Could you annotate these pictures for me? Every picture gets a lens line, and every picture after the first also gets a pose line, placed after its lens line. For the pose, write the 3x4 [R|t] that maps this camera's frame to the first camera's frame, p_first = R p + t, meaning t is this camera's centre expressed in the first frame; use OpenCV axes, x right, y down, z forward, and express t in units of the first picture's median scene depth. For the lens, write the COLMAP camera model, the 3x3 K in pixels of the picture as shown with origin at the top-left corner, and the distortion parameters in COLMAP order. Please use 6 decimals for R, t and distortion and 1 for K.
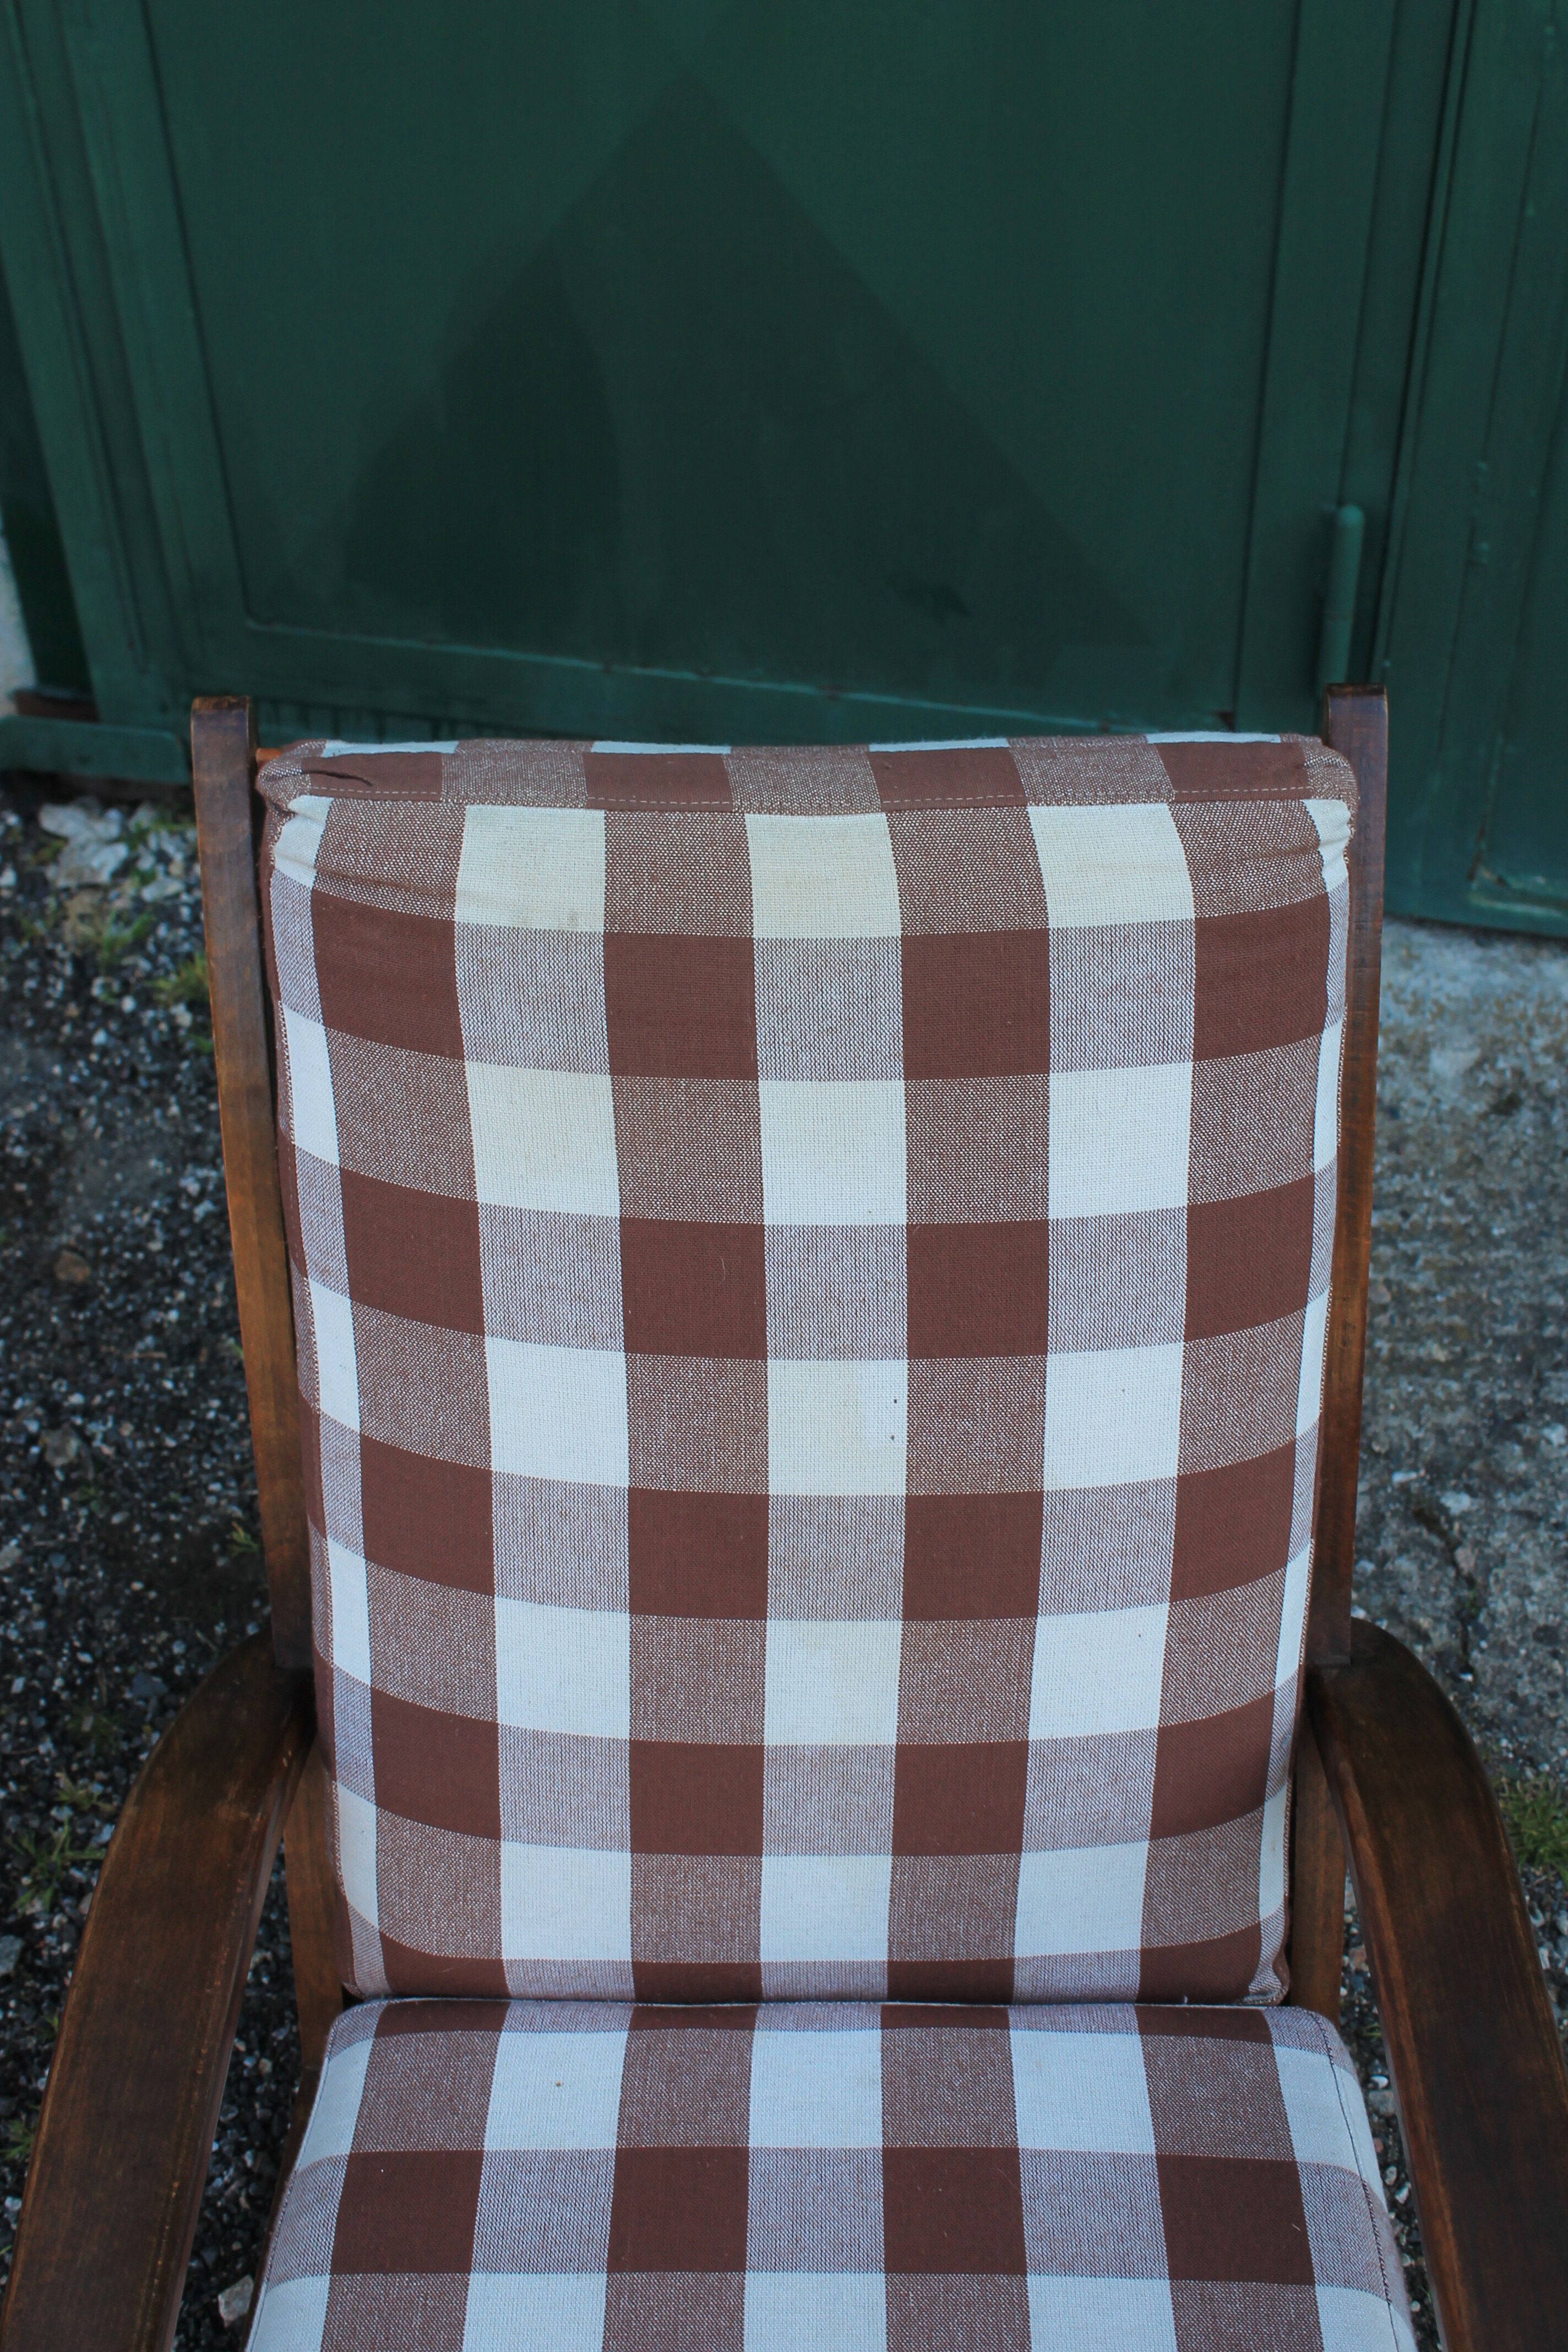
lens RADIAL K [[2792.1, 0, 740.7], [0, 2792.1, 1117.8], [0, 0, 1]] dist [-0.063040, 0.000000]
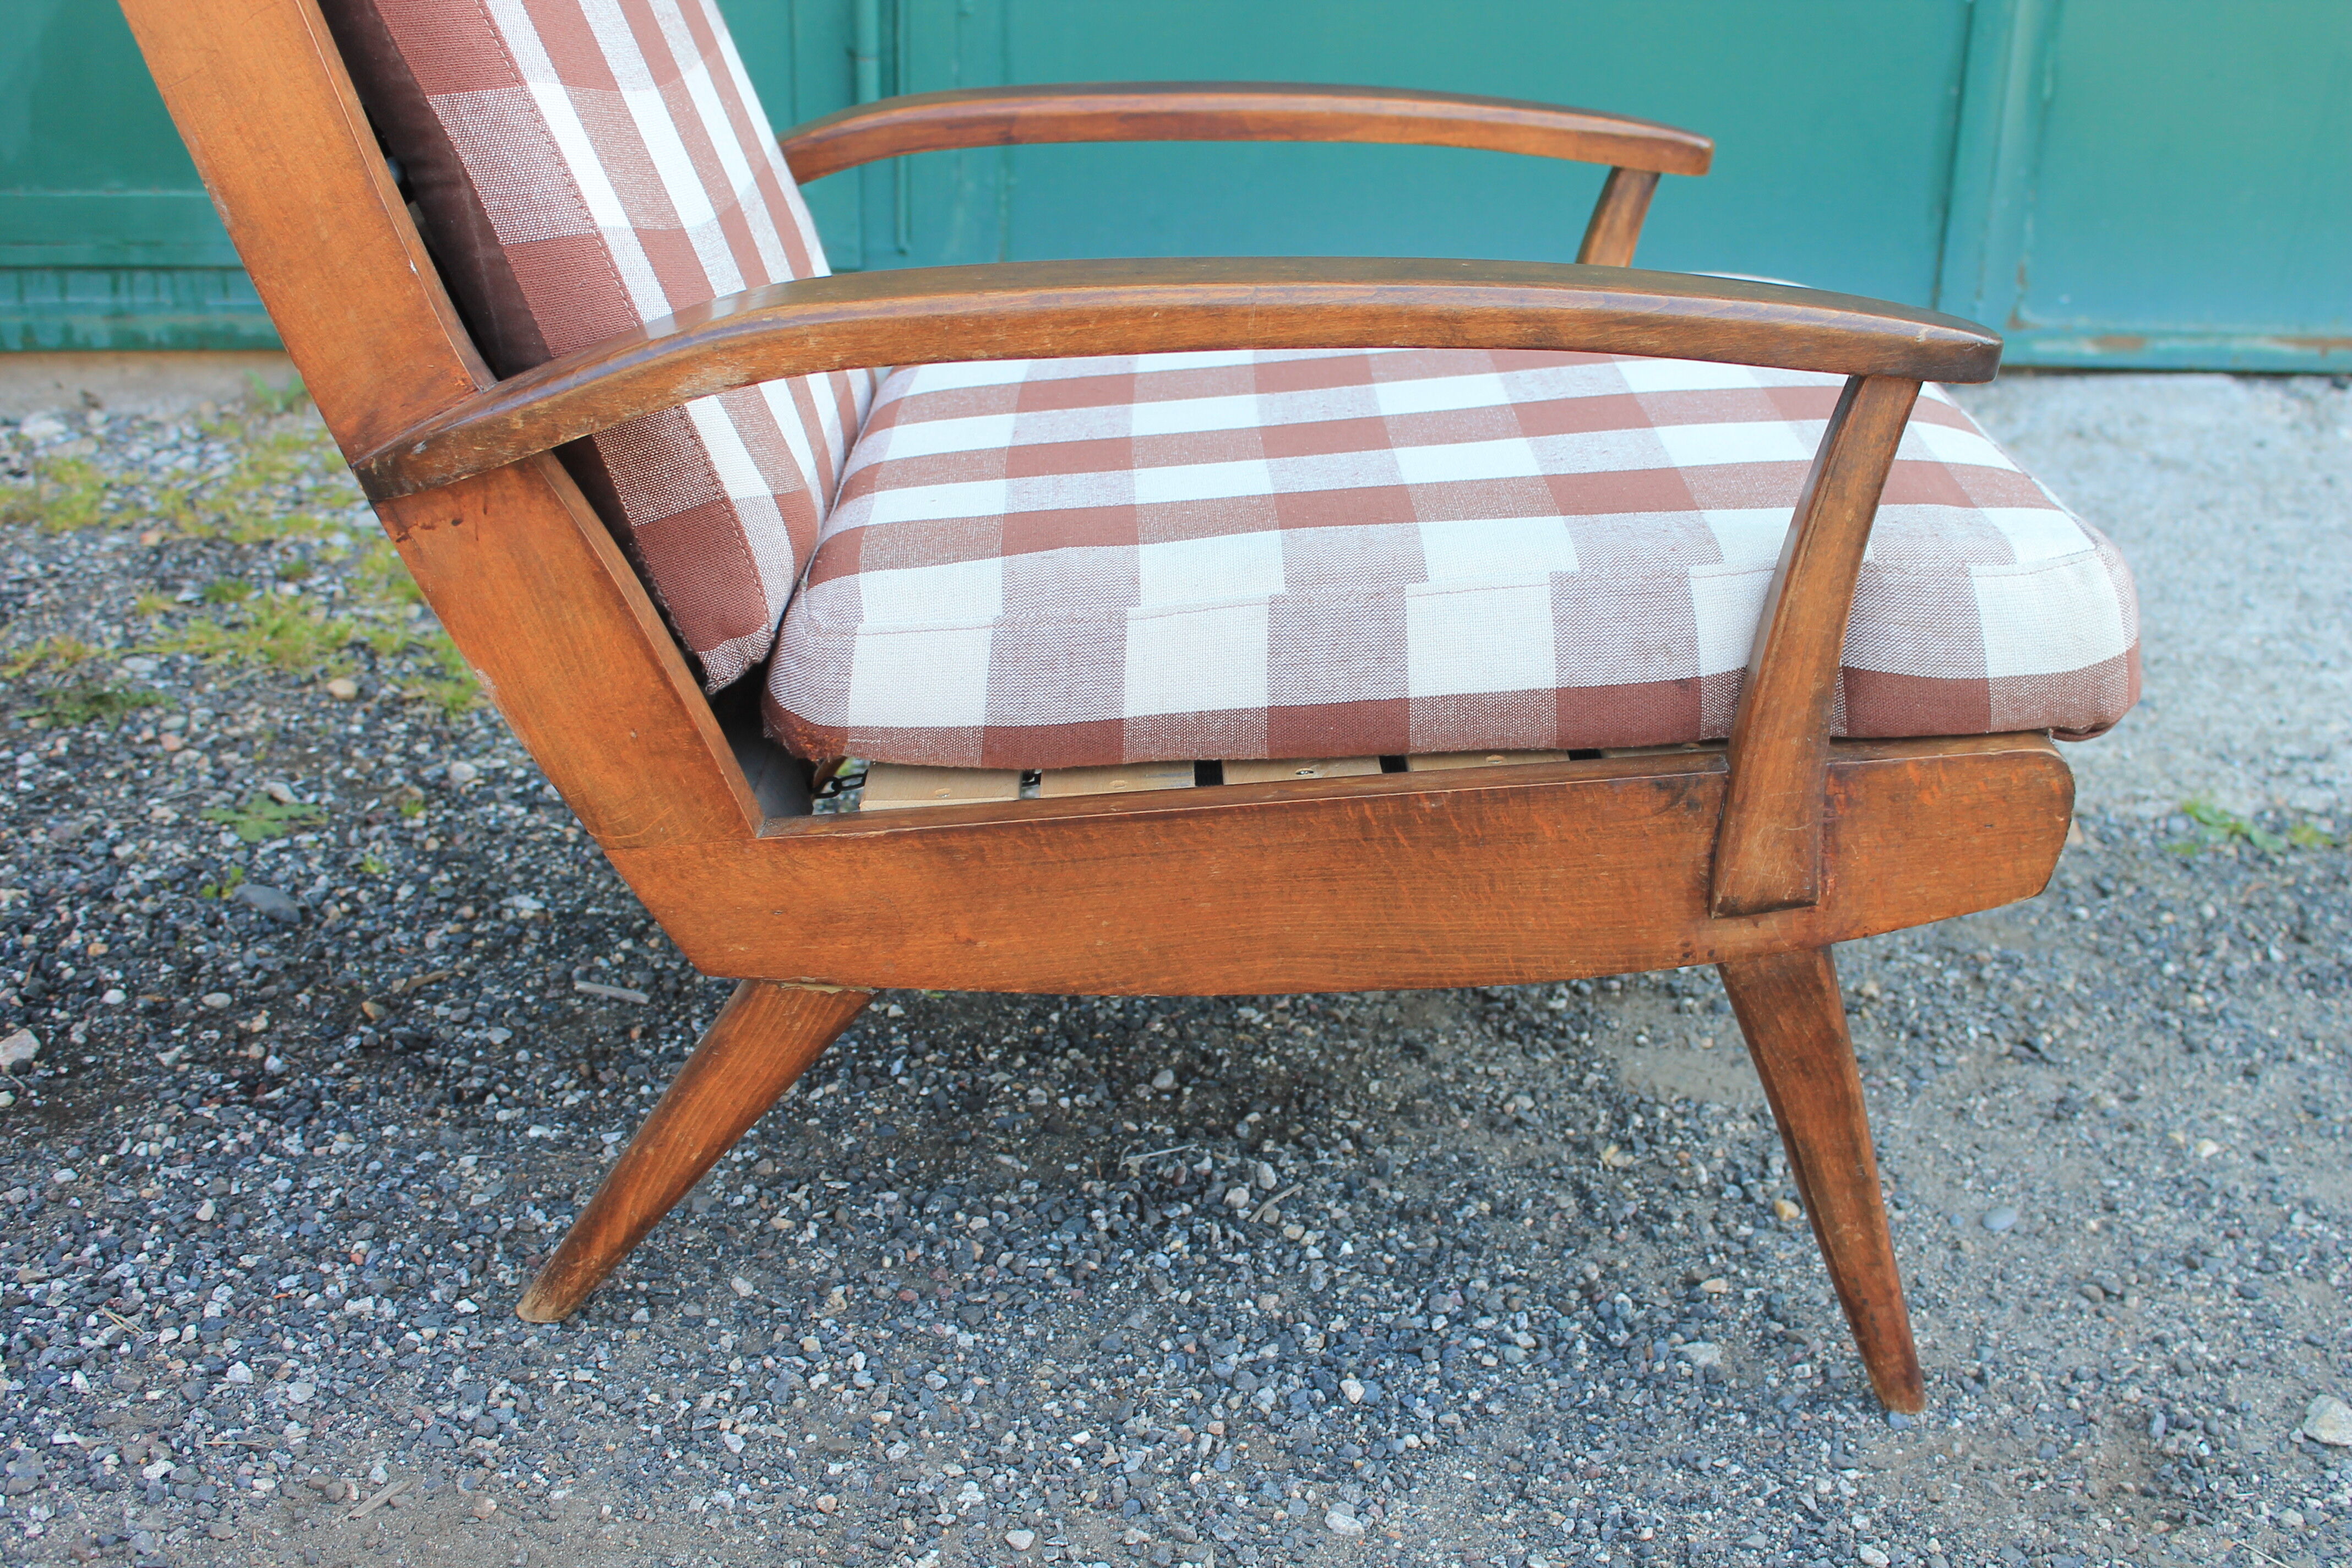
lens RADIAL K [[2591.7, 0, 1187.3], [0, 2591.7, 827.5], [0, 0, 1]] dist [-0.066610, 0.000000]
pose [[0.940238, -0.063744, 0.334497, -0.108766], [0.178619, 0.928654, -0.325110, 0.897388], [-0.289909, 0.365428, 0.884542, 0.036282]]
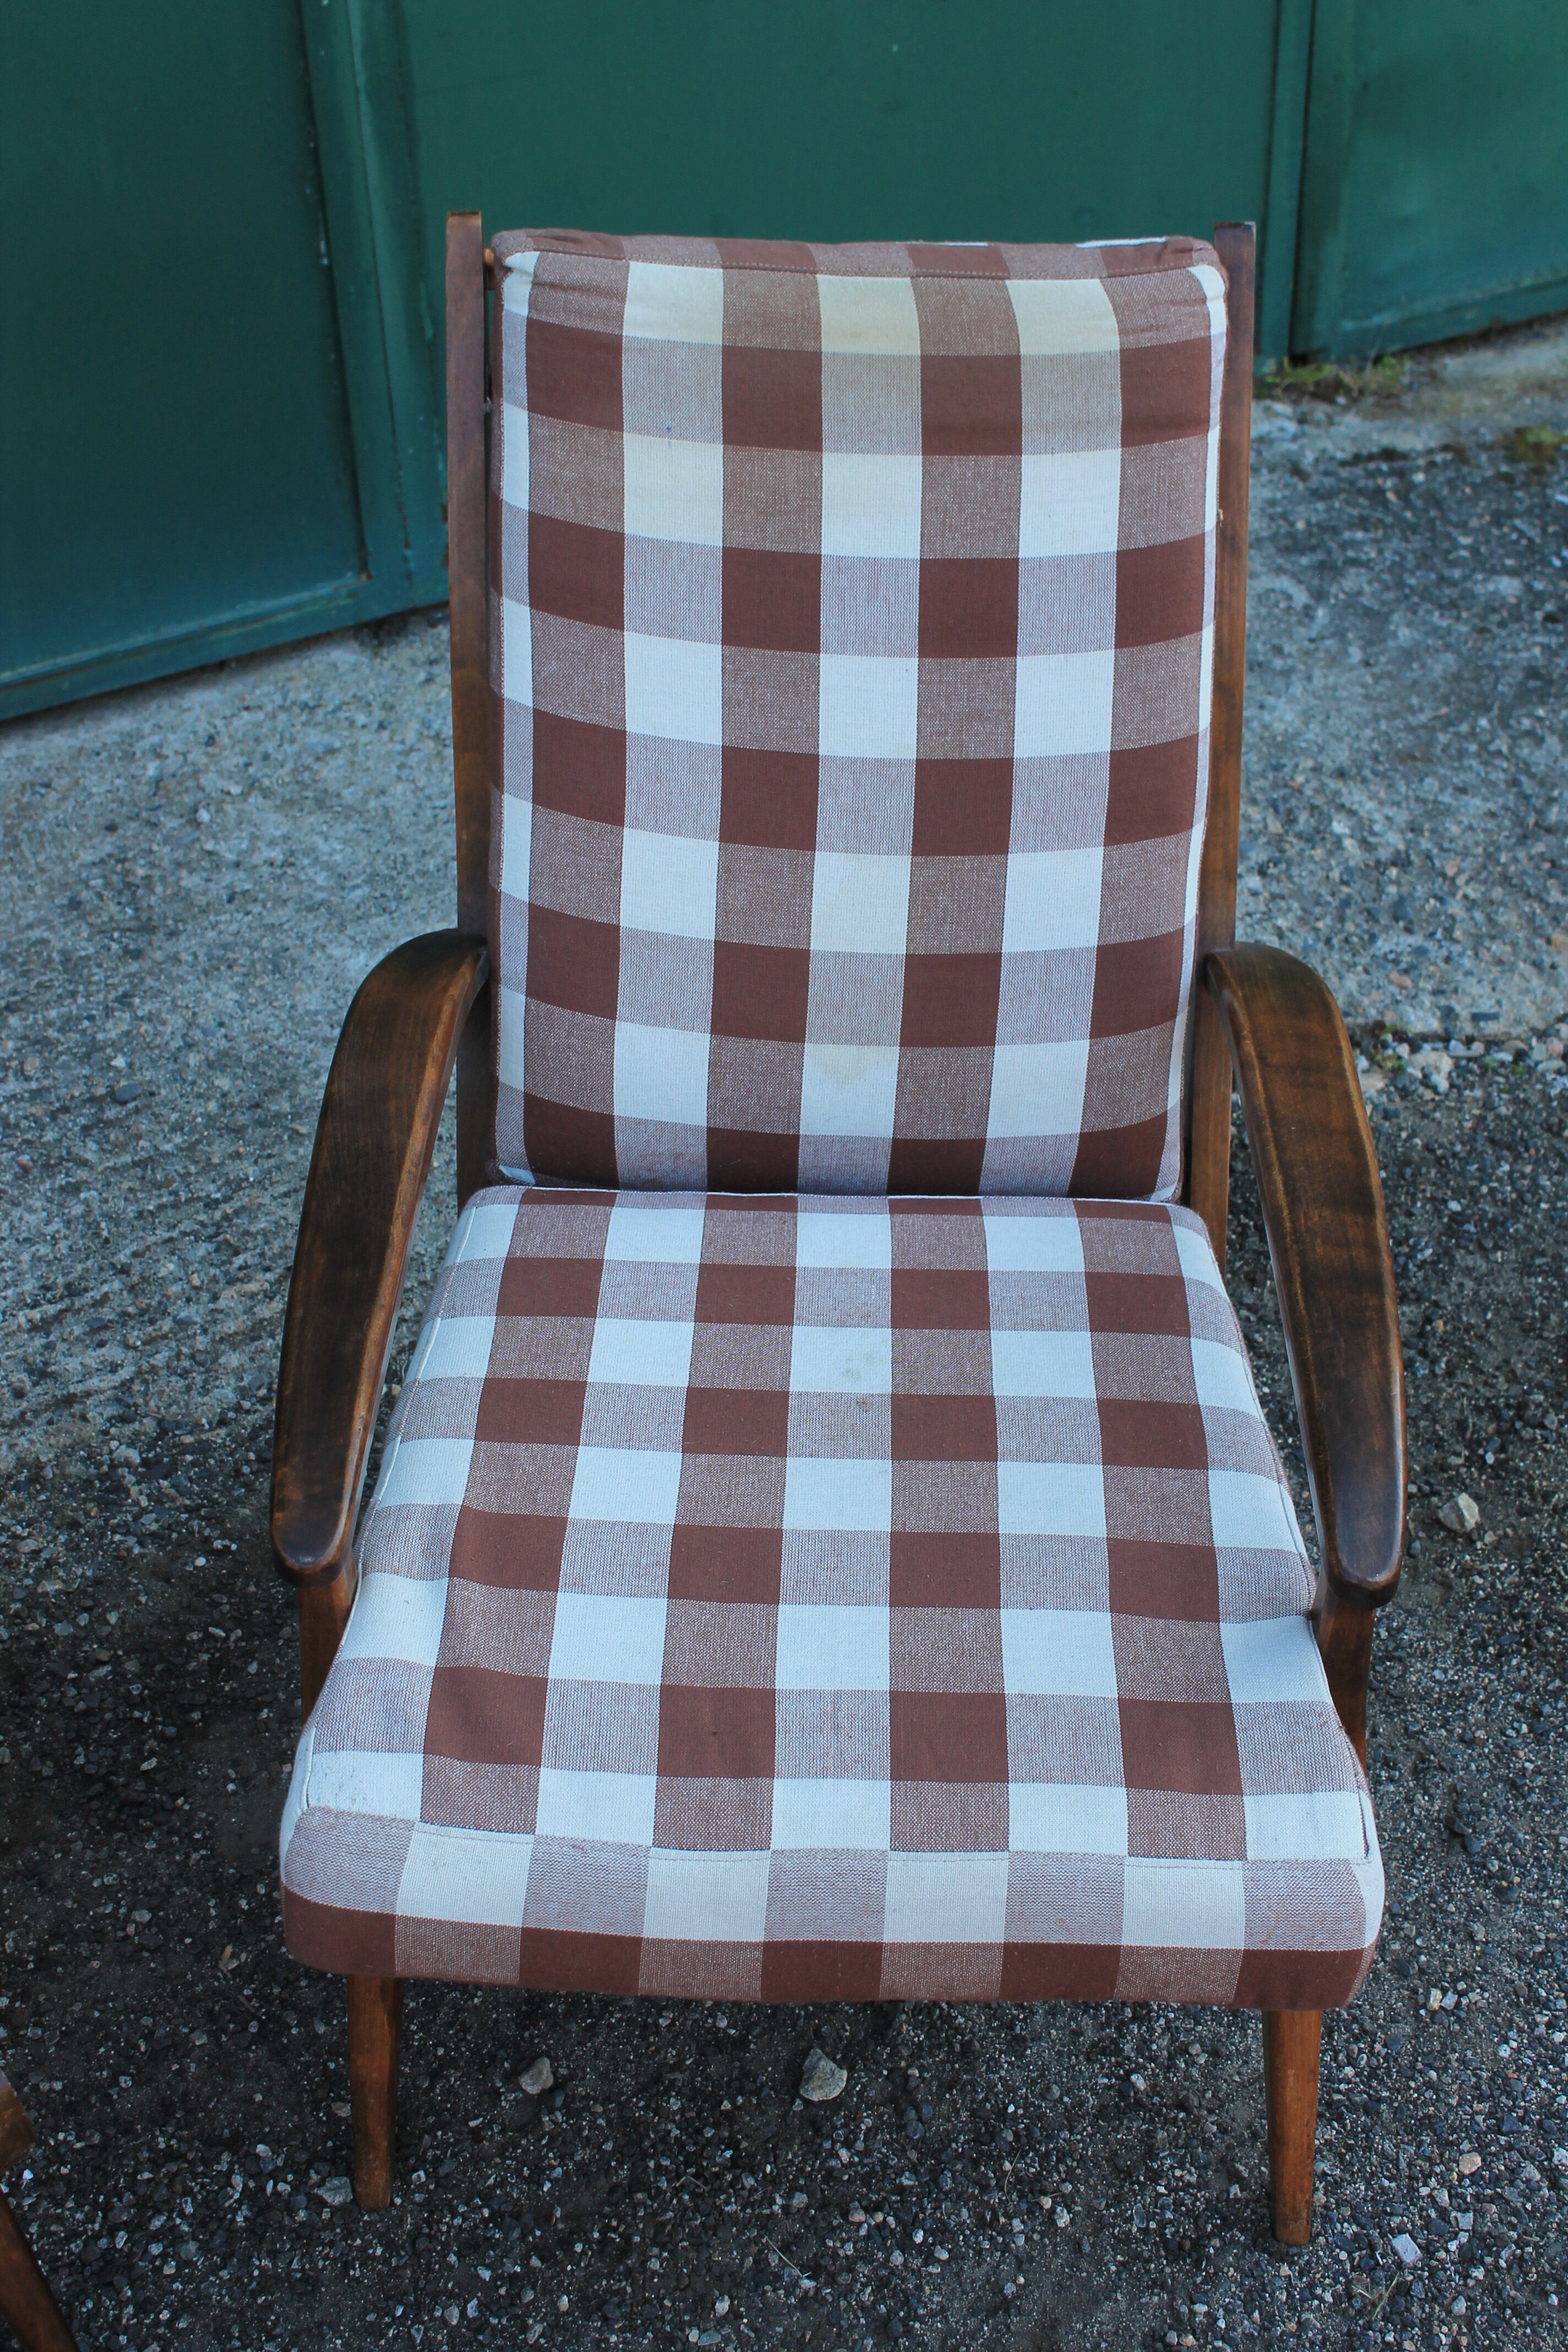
lens RADIAL K [[3088.3, 0, 828.4], [0, 3088.3, 1186.4], [0, 0, 1]] dist [-0.051205, 0.000000]
pose [[0.736032, -0.405282, 0.542221, -0.027397], [0.455860, 0.888883, 0.045591, 0.421896], [-0.500448, 0.213620, 0.838998, -0.497980]]
